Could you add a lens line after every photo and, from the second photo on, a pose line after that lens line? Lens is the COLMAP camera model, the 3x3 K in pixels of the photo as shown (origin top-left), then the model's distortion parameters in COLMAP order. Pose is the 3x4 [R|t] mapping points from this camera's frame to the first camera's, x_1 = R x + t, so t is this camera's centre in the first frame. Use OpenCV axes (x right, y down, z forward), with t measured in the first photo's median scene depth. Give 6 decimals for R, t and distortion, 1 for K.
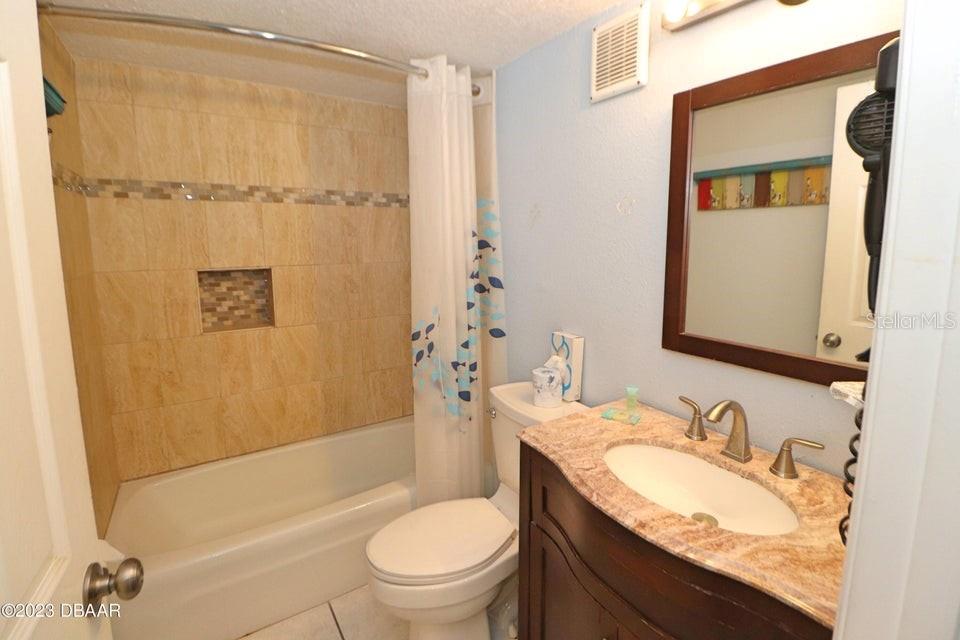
lens RADIAL K [[444.4, 0, 482.2], [0, 444.4, 292.9], [0, 0, 1]] dist [-0.003450, -0.009196]
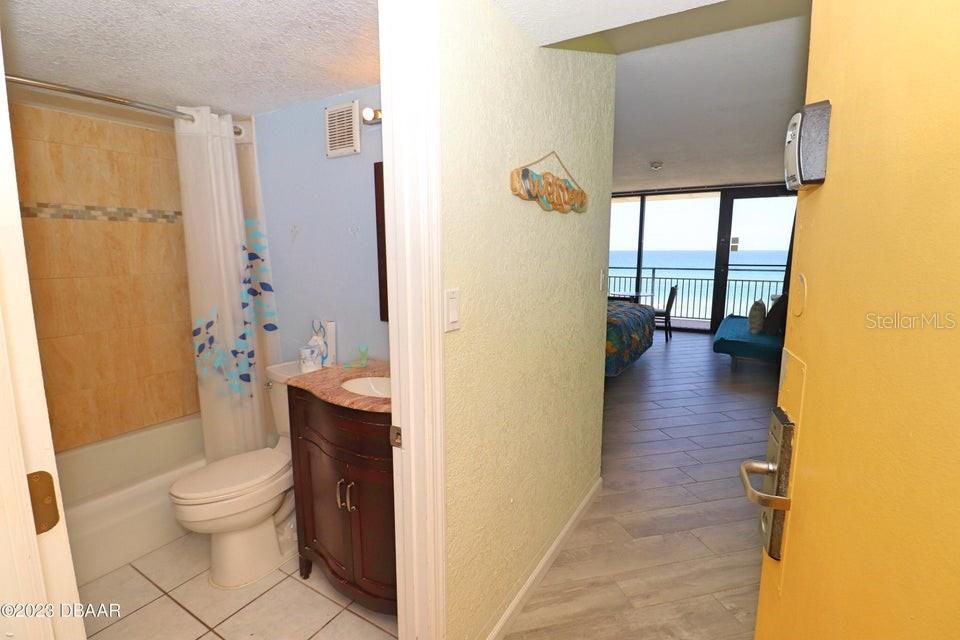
lens RADIAL K [[444.4, 0, 471.9], [0, 444.4, 319.5], [0, 0, 1]] dist [-0.003450, -0.009196]
pose [[0.901650, -0.064681, 0.427603, 0.013148], [0.050530, 0.997736, 0.044373, 0.044884], [-0.429505, -0.018403, 0.902877, -0.405165]]
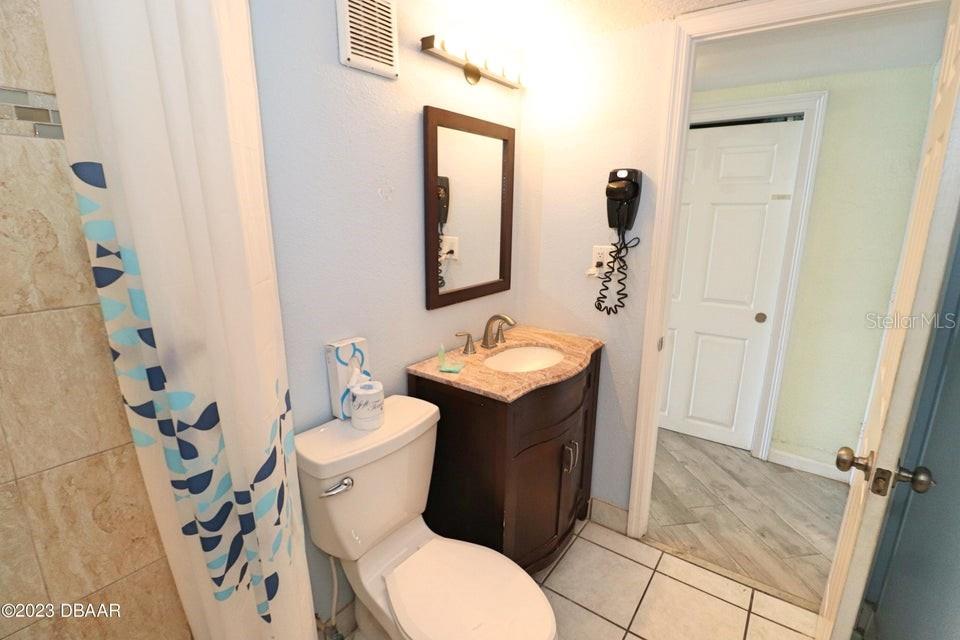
lens RADIAL K [[444.4, 0, 477.3], [0, 444.4, 317.4], [0, 0, 1]] dist [-0.003450, -0.009196]
pose [[-0.333505, -0.219165, 0.916919, -0.559950], [0.120532, 0.954708, 0.272038, -0.127983], [-0.935011, 0.201244, -0.291983, 0.859261]]
